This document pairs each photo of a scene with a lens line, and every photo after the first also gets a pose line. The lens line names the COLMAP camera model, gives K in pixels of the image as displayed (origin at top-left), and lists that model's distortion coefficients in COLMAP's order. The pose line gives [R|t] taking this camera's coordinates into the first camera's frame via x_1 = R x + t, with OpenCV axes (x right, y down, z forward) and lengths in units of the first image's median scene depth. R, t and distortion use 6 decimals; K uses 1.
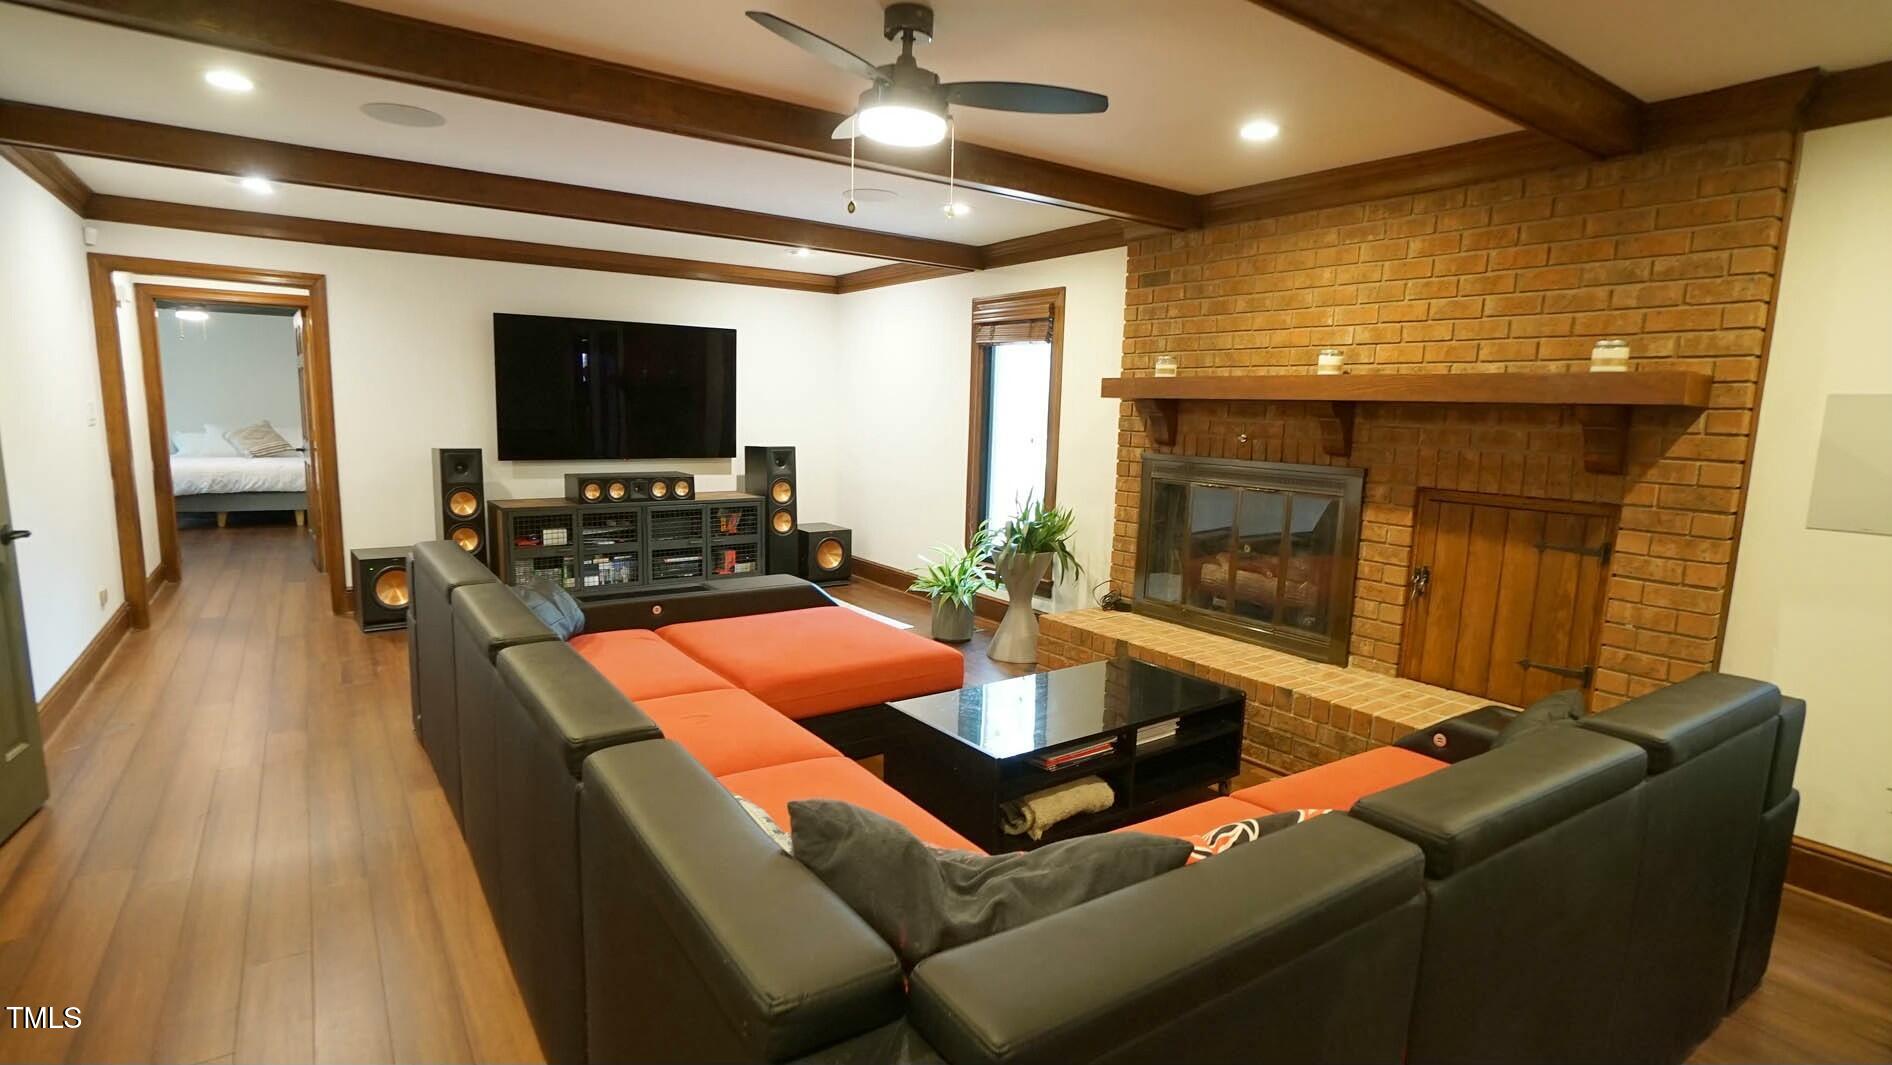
lens RADIAL K [[890.6, 0, 946.0], [0, 890.6, 532.5], [0, 0, 1]] dist [-0.058718, 0.020757]
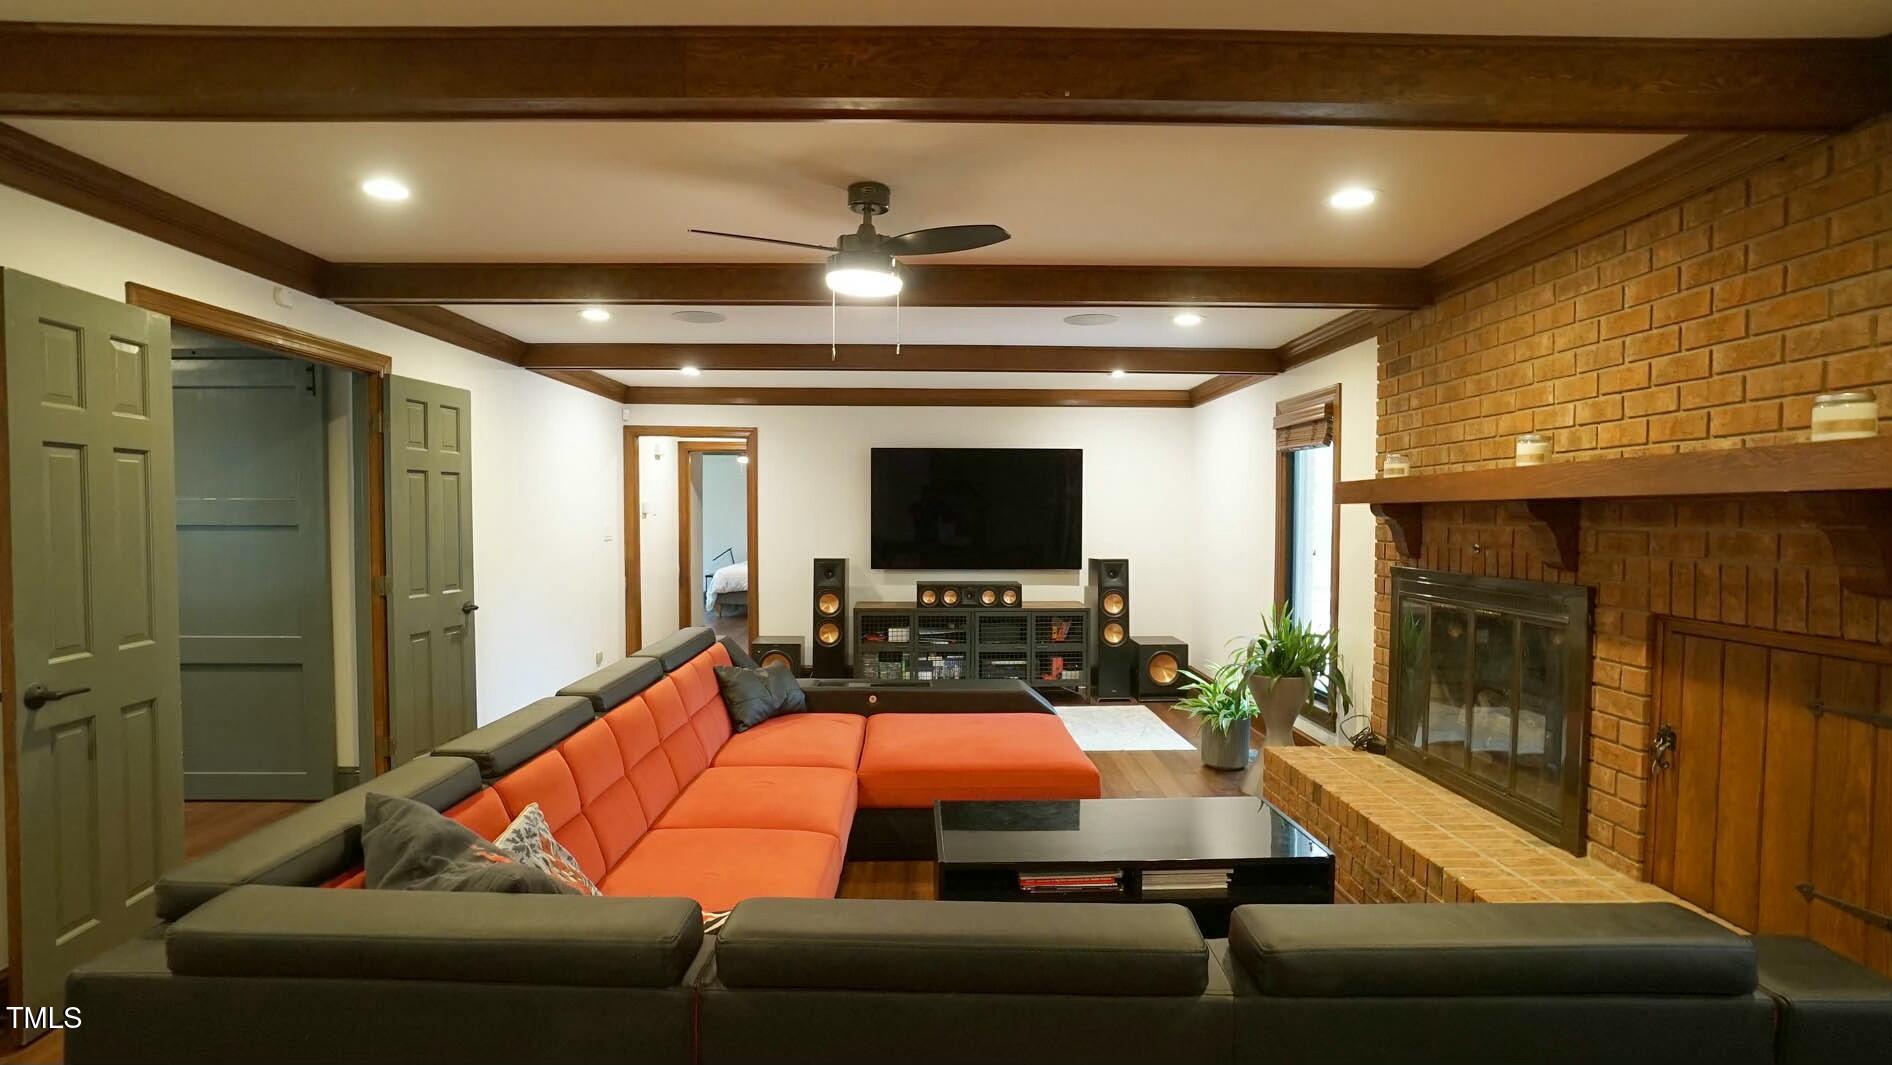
lens RADIAL K [[890.6, 0, 946.0], [0, 890.6, 532.5], [0, 0, 1]] dist [-0.058718, 0.020757]
pose [[0.832180, -0.013332, -0.554345, 0.417271], [-0.057360, 0.992278, -0.109972, -0.005847], [0.551531, 0.123314, 0.824989, 0.078169]]
